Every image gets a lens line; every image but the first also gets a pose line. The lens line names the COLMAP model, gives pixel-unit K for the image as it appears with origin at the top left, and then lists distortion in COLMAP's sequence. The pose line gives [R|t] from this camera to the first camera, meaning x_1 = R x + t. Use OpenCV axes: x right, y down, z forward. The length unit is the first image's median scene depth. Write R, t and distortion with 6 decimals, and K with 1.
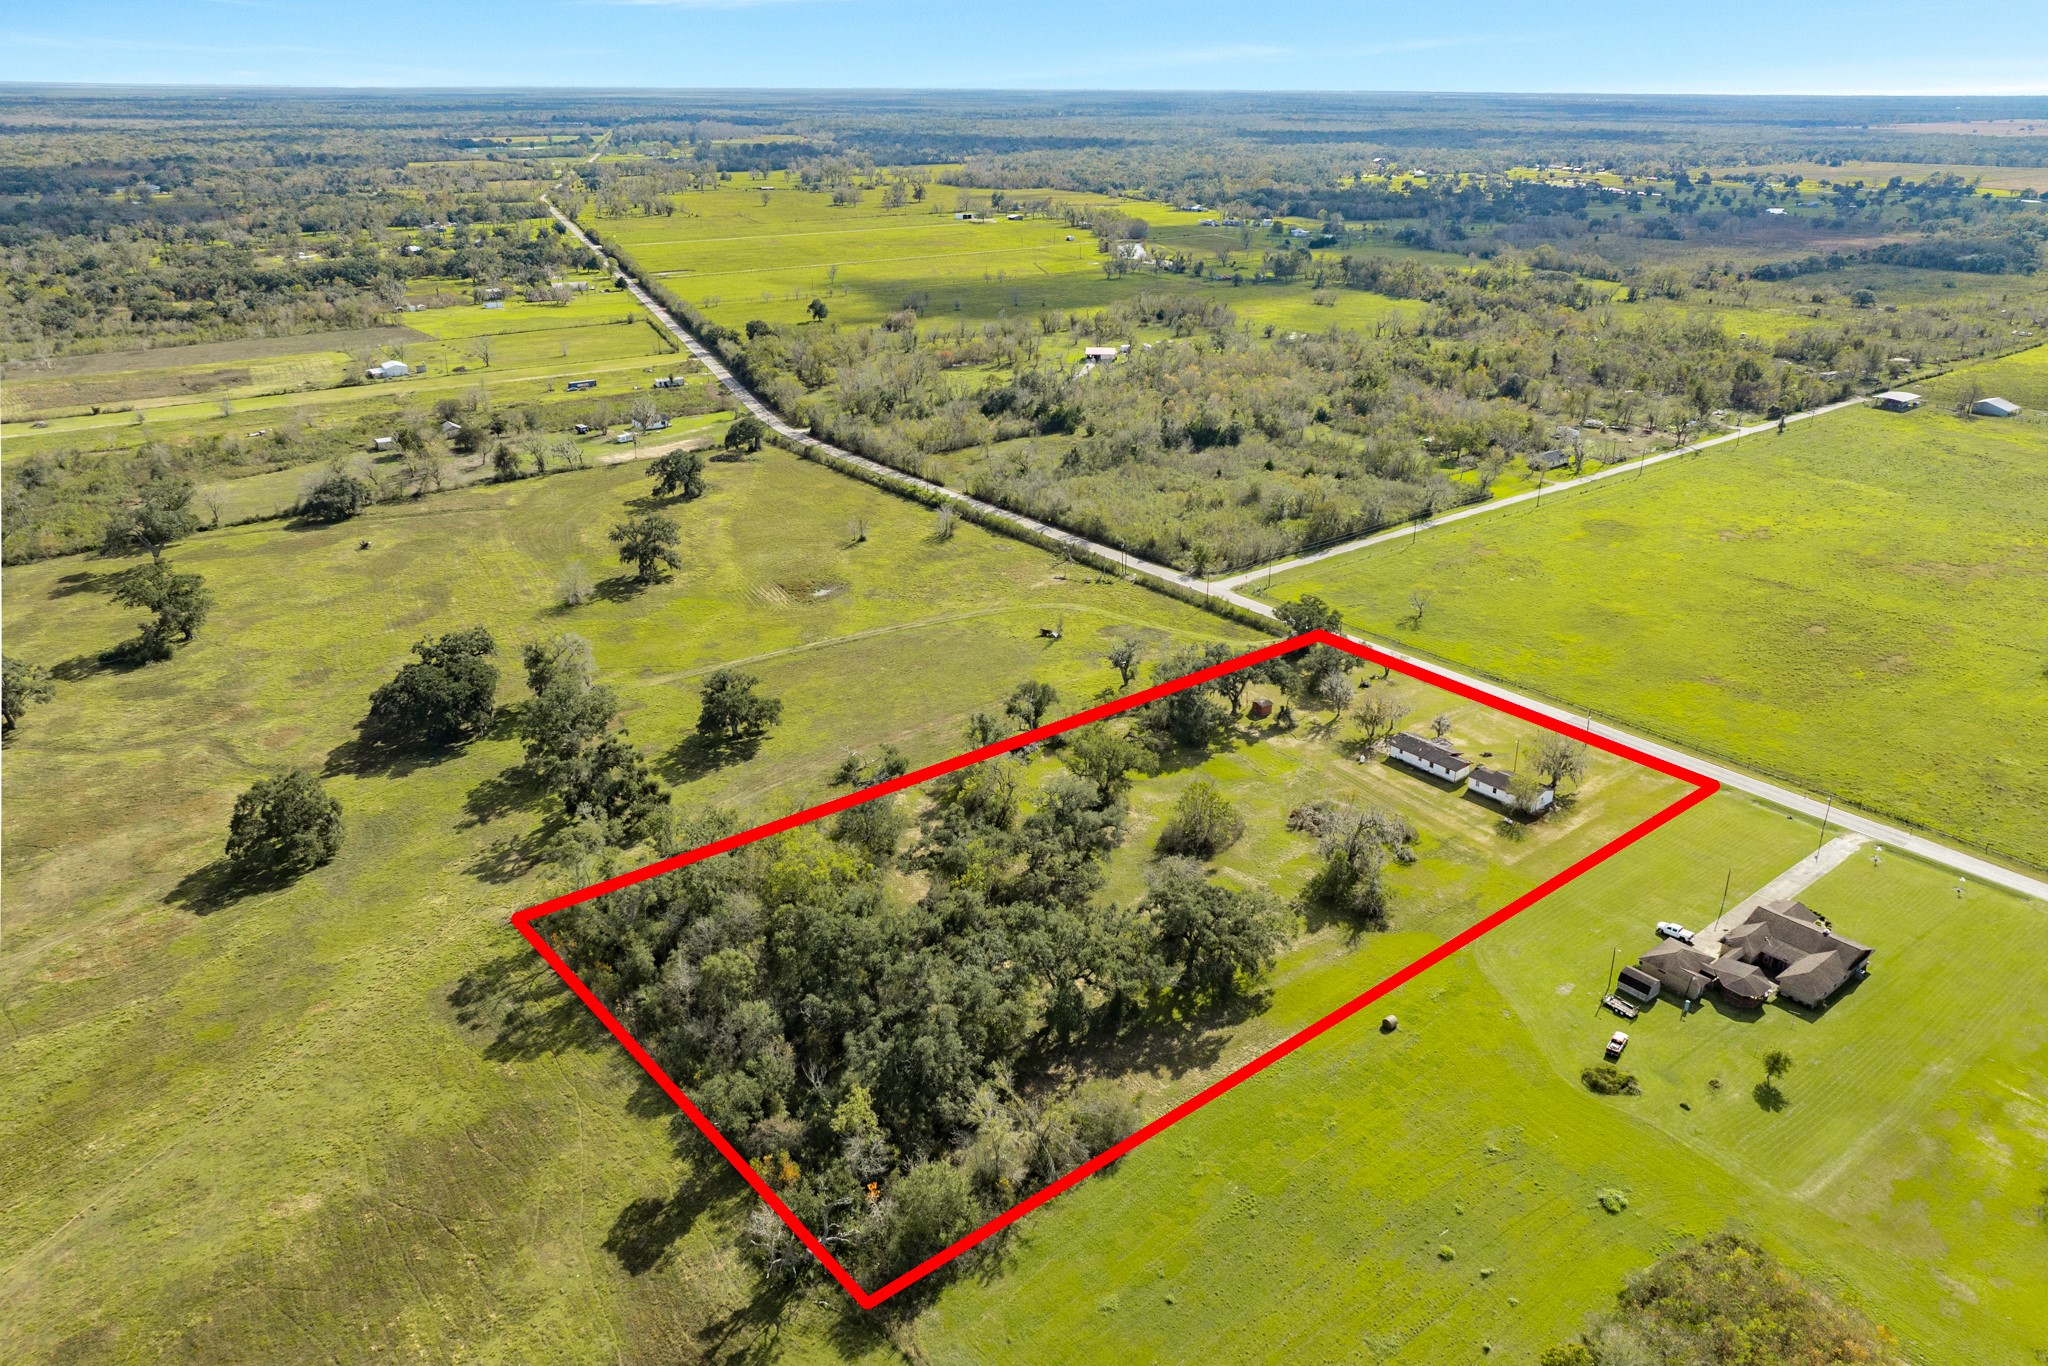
lens RADIAL K [[1427.9, 0, 1027.4], [0, 1427.9, 685.3], [0, 0, 1]] dist [0.005061, -0.003085]
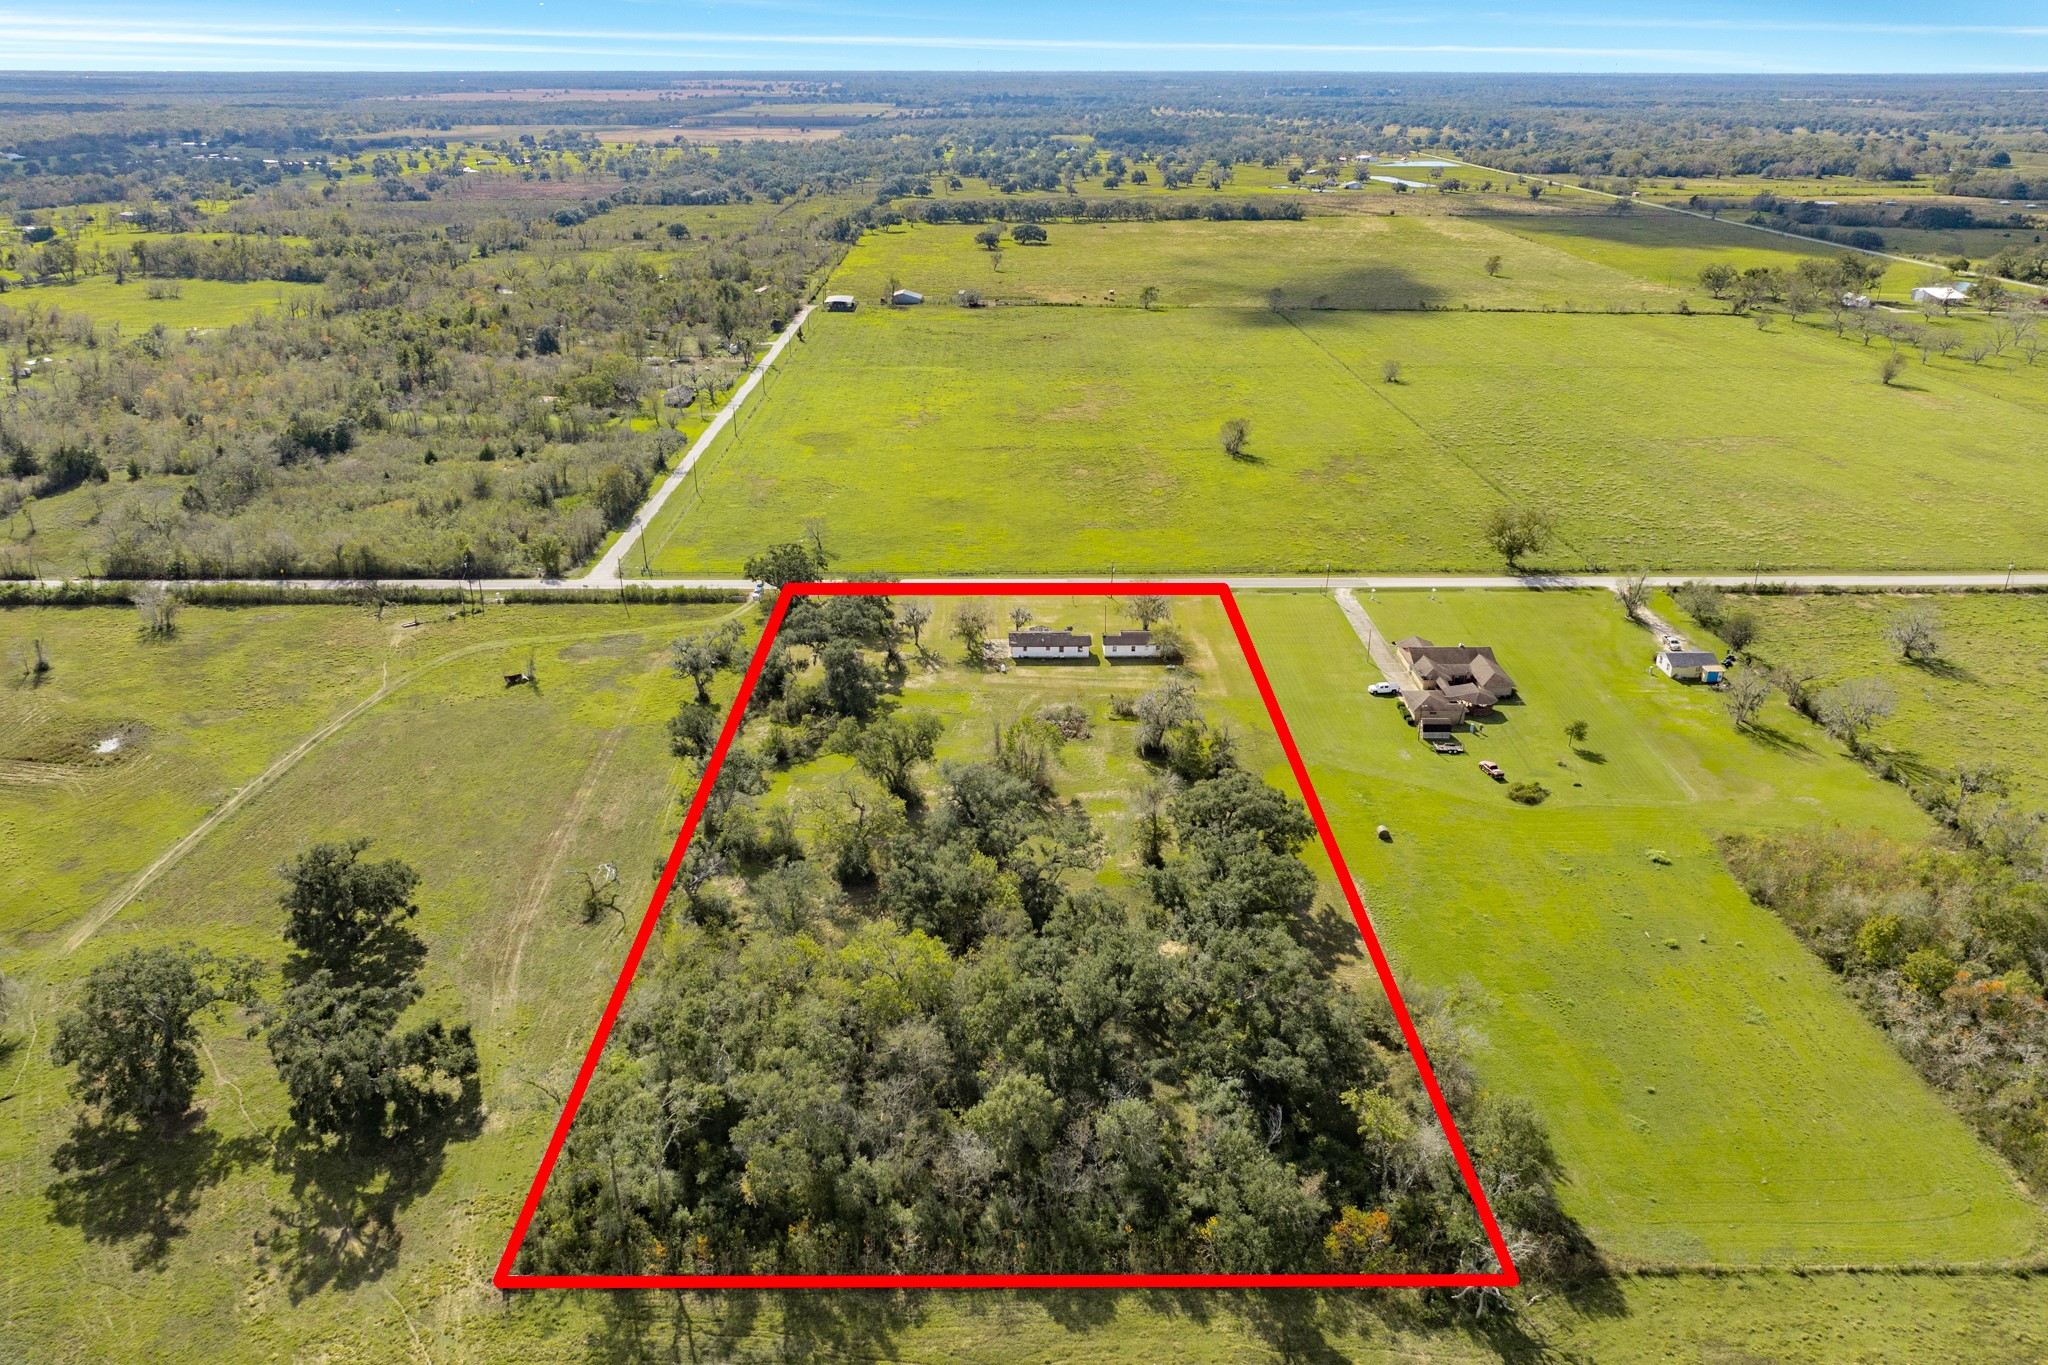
lens RADIAL K [[1452.0, 0, 1017.1], [0, 1452.0, 683.2], [0, 0, 1]] dist [0.000976, -0.002397]
pose [[0.618498, -0.313410, 0.720579, -0.471584], [0.309429, 0.940066, 0.143280, -0.076719], [-0.722298, 0.134349, 0.678407, 0.322450]]
